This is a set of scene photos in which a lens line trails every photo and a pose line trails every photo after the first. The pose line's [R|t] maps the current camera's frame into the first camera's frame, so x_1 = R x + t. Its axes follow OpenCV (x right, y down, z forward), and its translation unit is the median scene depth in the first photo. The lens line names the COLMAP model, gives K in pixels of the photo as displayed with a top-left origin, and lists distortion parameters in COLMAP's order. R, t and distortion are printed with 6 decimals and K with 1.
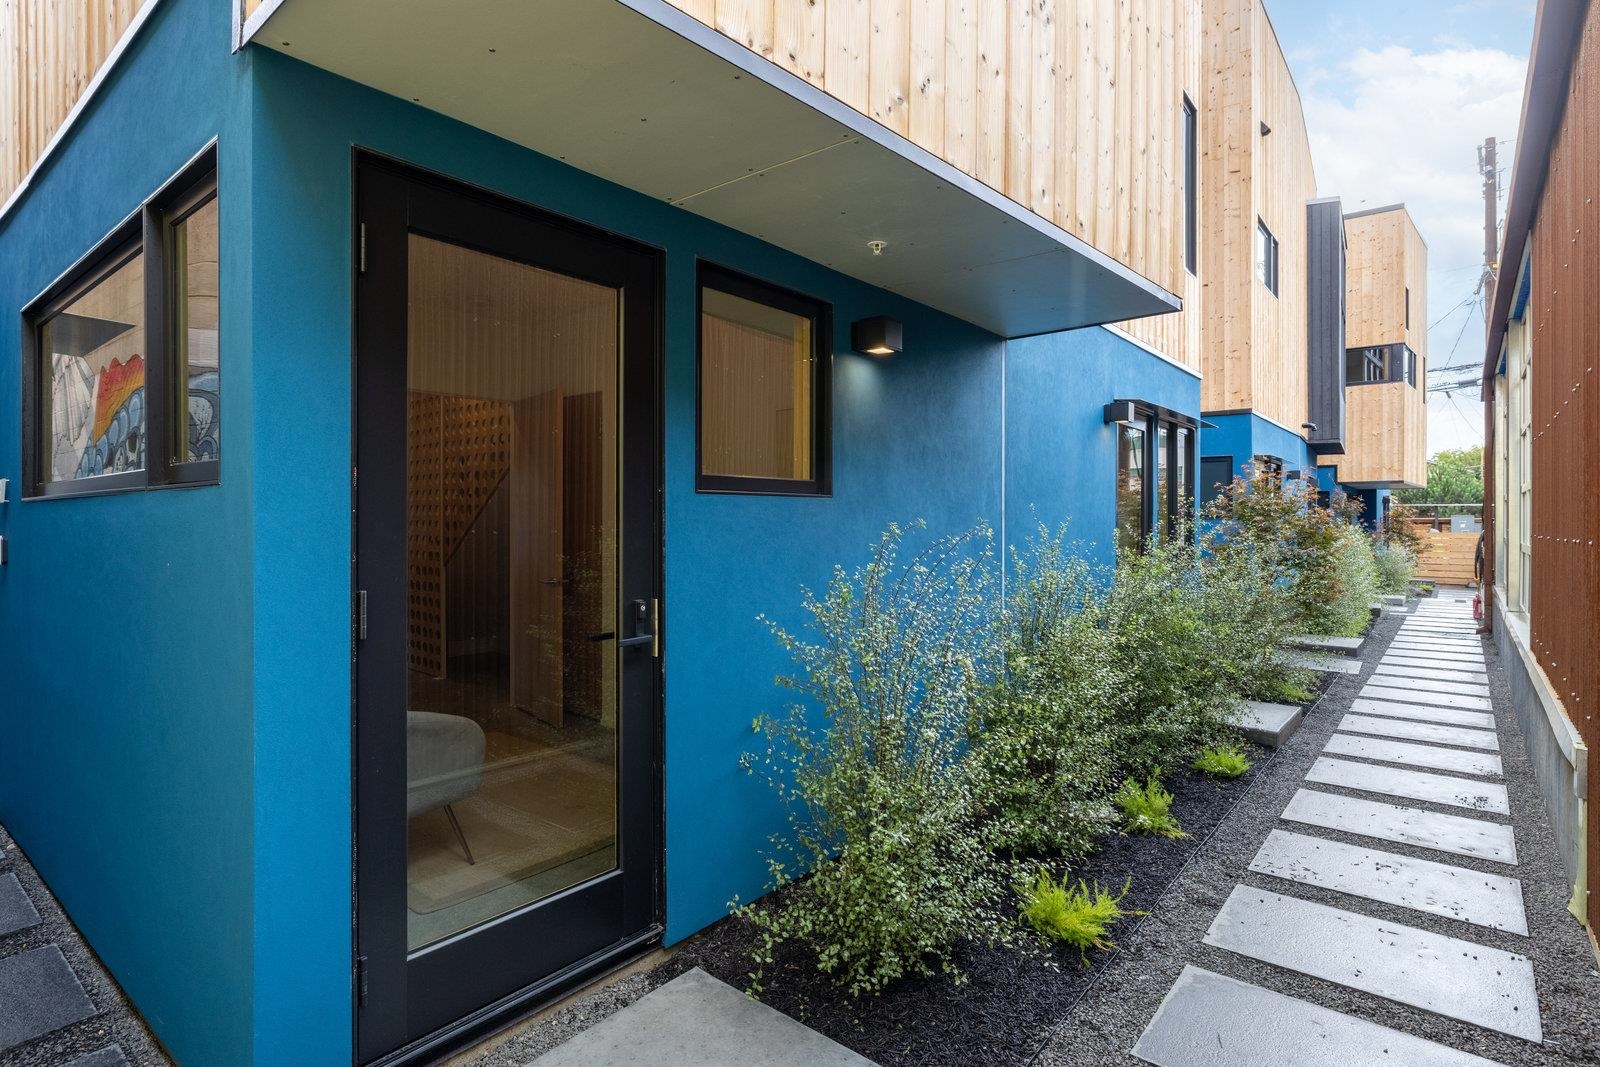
lens RADIAL K [[827.5, 0, 800.0], [0, 827.5, 533.5], [0, 0, 1]] dist [-0.001016, -0.000019]
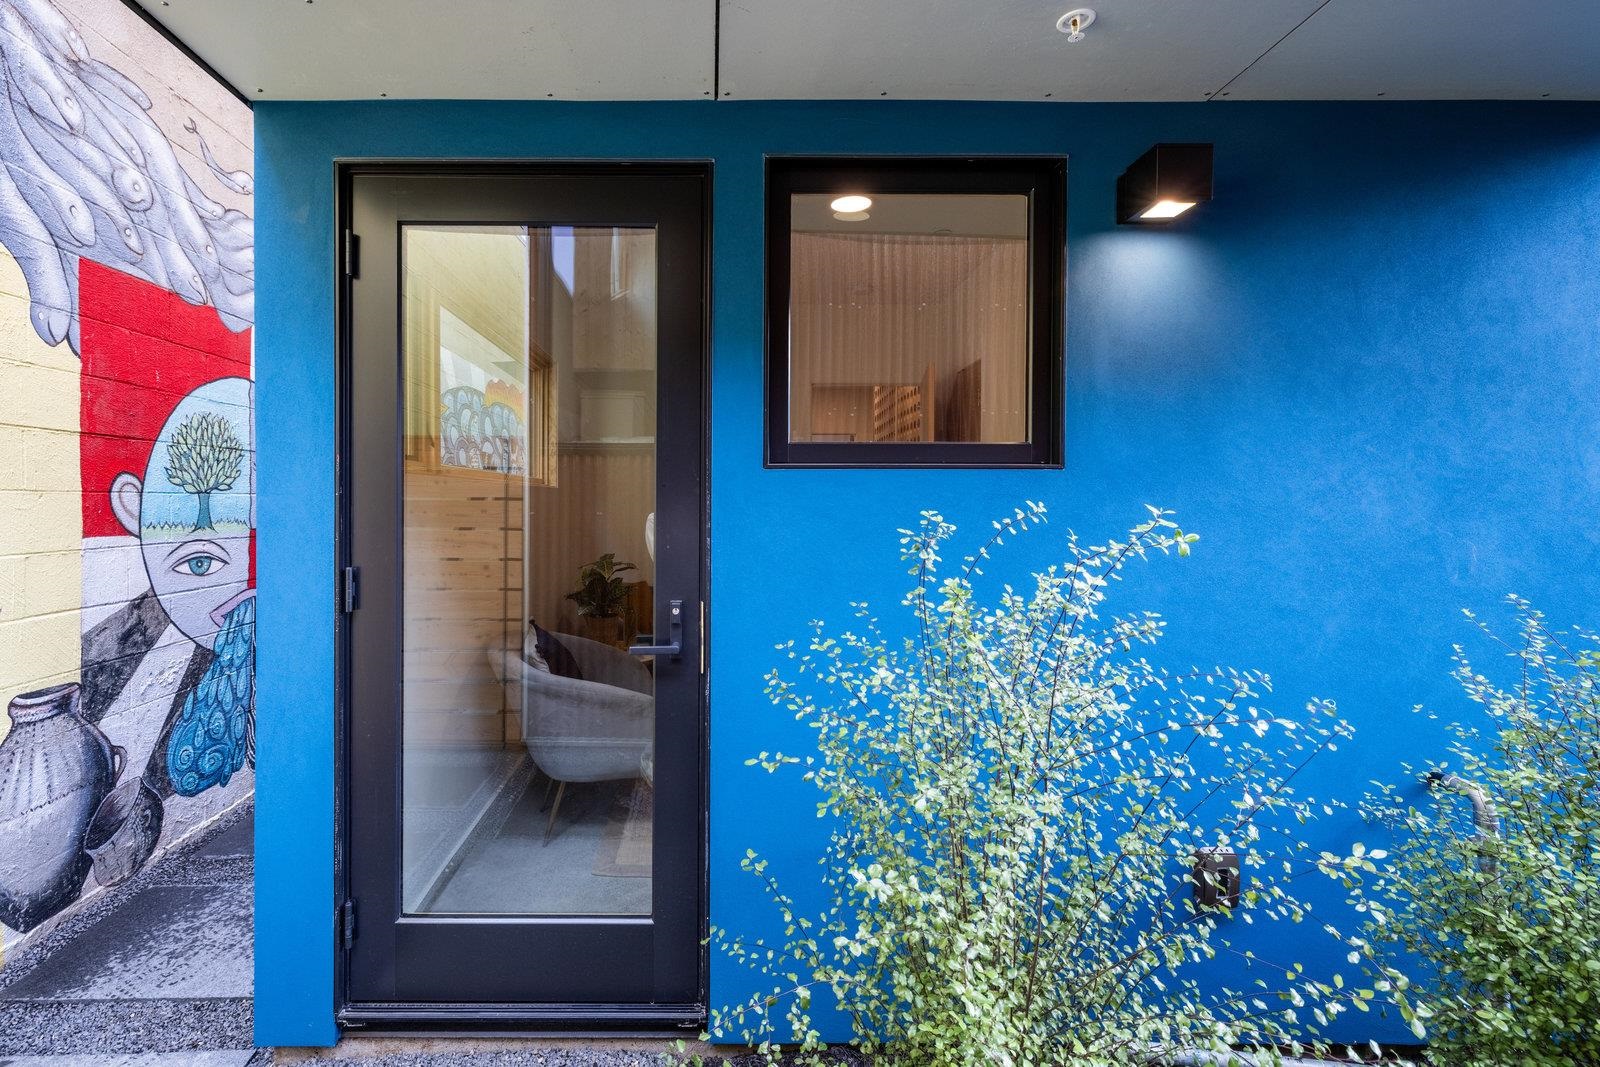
lens RADIAL K [[790.6, 0, 798.8], [0, 790.6, 509.7], [0, 0, 1]] dist [0.000673, 0.000076]
pose [[0.630359, 0.012128, -0.776209, 0.447767], [-0.014632, 0.999886, 0.003740, -0.012954], [0.776166, 0.009000, 0.630464, 0.551334]]
